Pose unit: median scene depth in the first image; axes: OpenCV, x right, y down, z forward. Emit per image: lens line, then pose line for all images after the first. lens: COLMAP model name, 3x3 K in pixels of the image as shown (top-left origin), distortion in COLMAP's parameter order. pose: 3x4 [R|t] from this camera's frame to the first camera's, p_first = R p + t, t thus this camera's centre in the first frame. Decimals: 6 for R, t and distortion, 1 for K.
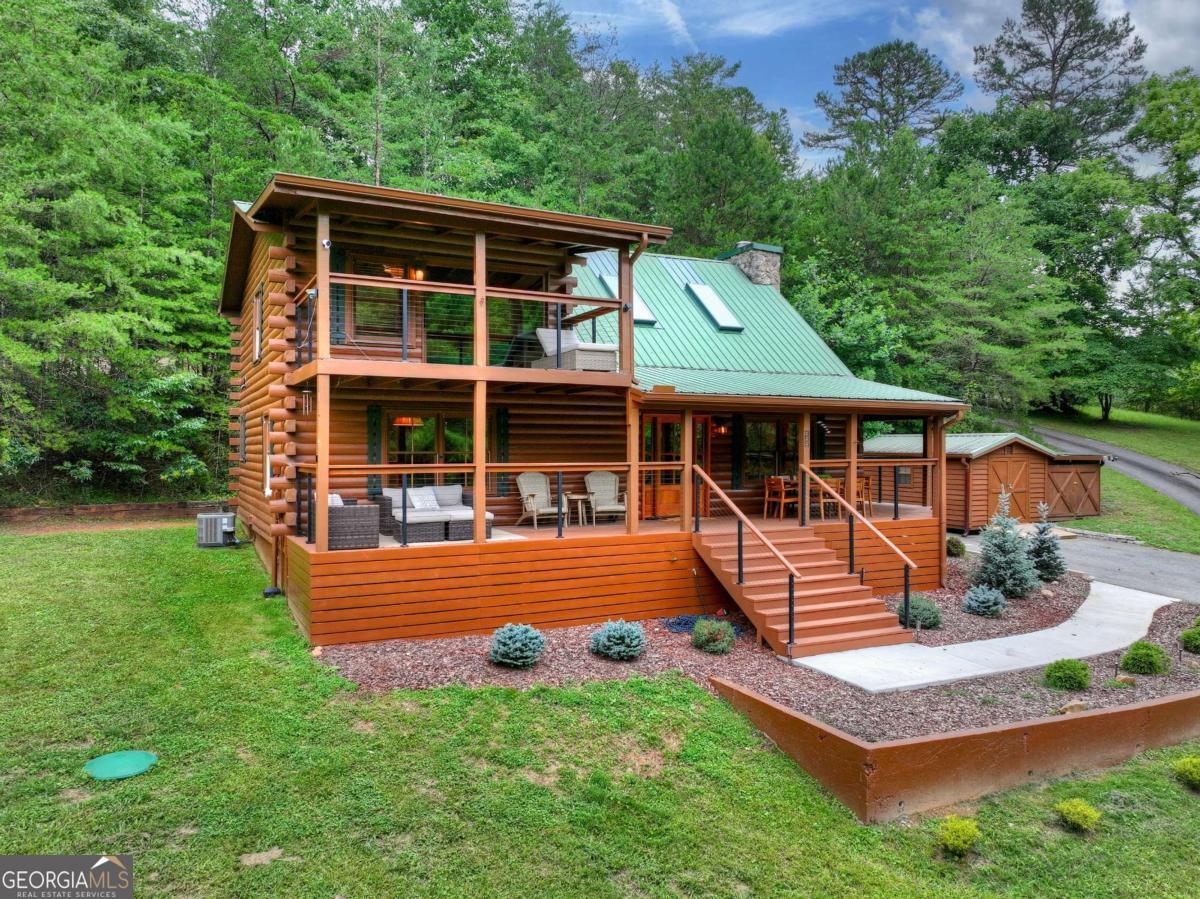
lens RADIAL K [[844.1, 0, 602.5], [0, 844.1, 444.7], [0, 0, 1]] dist [0.002933, 0.013377]
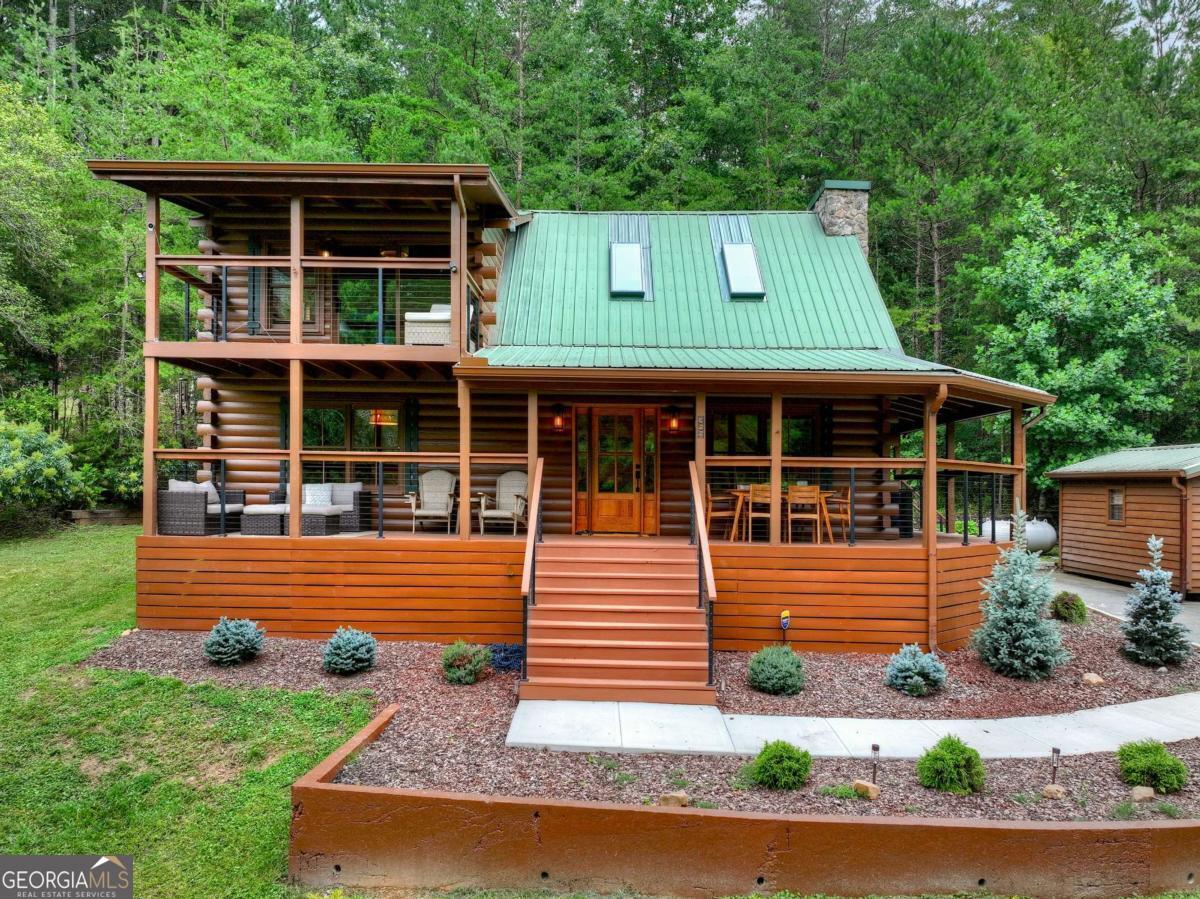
lens RADIAL K [[988.0, 0, 600.8], [0, 988.0, 481.3], [0, 0, 1]] dist [0.005496, 0.000163]
pose [[0.870218, 0.015484, -0.492423, 0.479316], [-0.023904, 0.999656, -0.010810, 0.042248], [0.492086, 0.021178, 0.870289, 0.169057]]
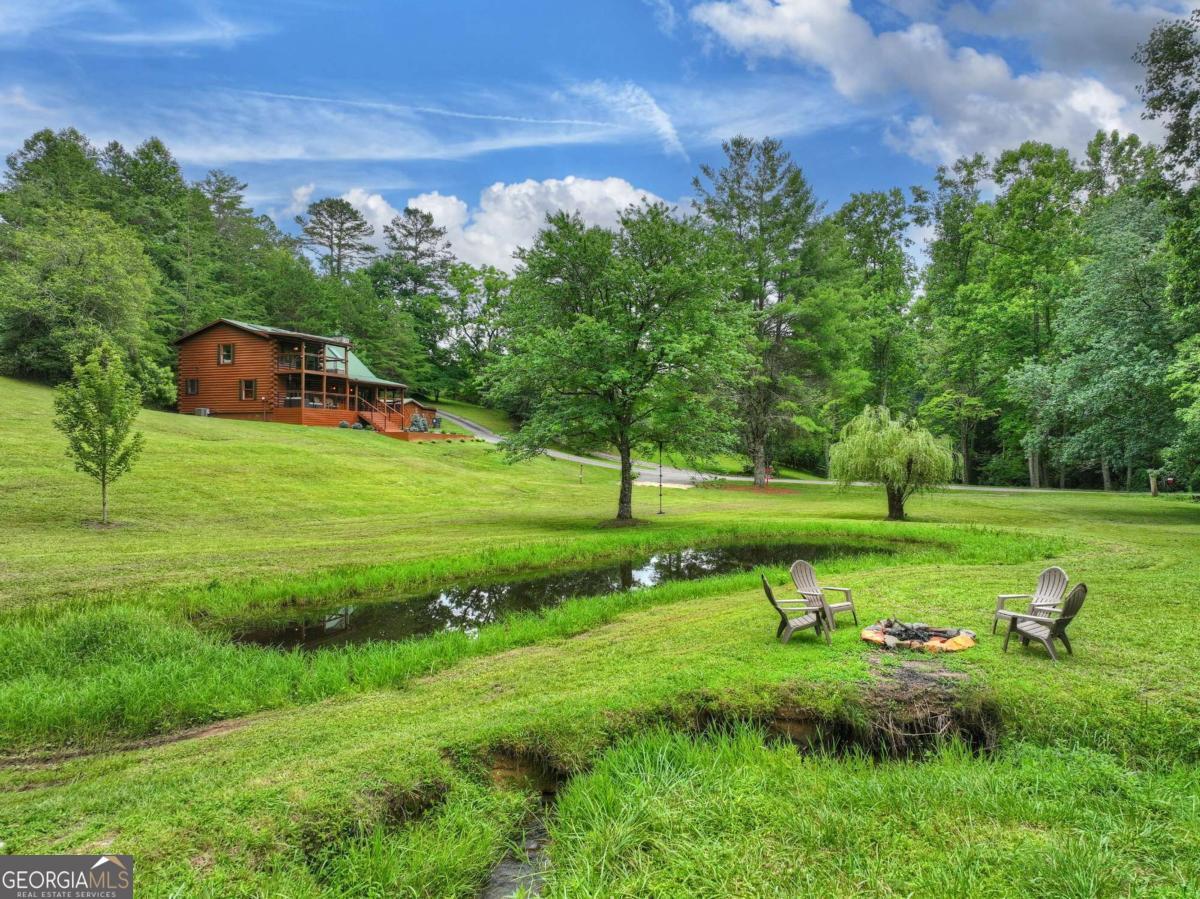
lens RADIAL K [[844.1, 0, 602.5], [0, 844.1, 444.7], [0, 0, 1]] dist [0.002933, 0.013377]
pose [[0.743656, 0.005091, 0.668543, -1.532798], [-0.006056, 0.999981, -0.000879, 0.221417], [-0.668535, -0.003395, 0.743673, -2.557837]]
